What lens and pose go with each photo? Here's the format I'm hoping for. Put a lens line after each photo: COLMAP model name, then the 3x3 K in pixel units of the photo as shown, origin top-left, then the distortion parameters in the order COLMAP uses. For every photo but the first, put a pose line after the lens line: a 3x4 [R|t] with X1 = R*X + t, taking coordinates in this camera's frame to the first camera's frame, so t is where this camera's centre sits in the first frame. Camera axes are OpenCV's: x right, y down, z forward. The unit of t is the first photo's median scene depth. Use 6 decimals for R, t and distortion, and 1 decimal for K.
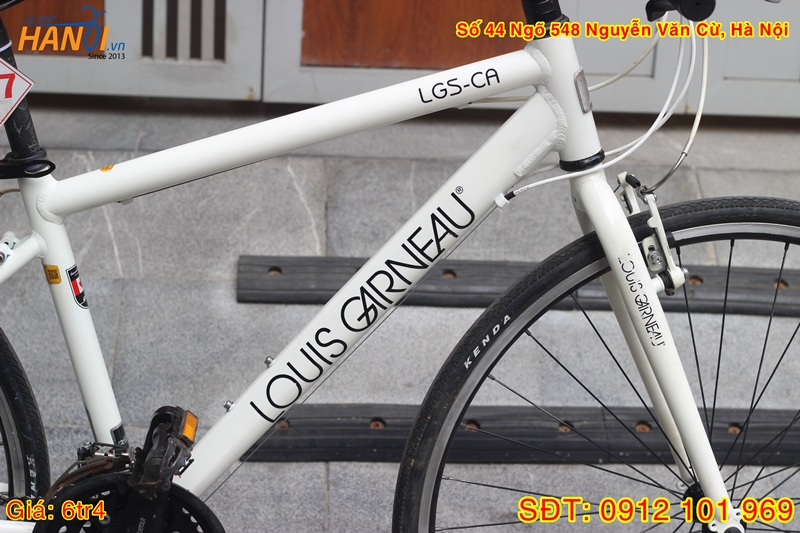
lens RADIAL K [[1900.2, 0, 400.0], [0, 1900.2, 266.5], [0, 0, 1]] dist [-0.129950, 0.164475]
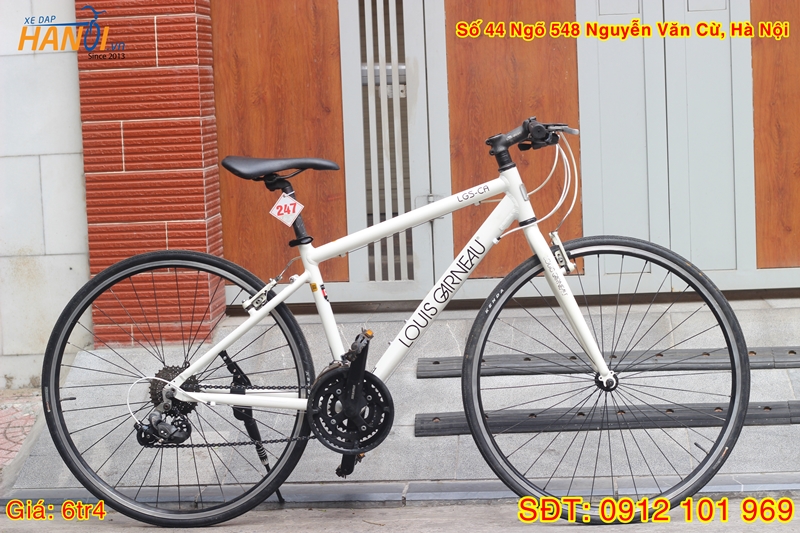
lens RADIAL K [[1900.2, 0, 400.0], [0, 1900.2, 266.5], [0, 0, 1]] dist [-0.129950, 0.164475]
pose [[0.986111, -0.077959, -0.146652, 0.279636], [0.036636, 0.963344, -0.265757, 0.621405], [0.161994, 0.256693, 0.952820, -1.287203]]
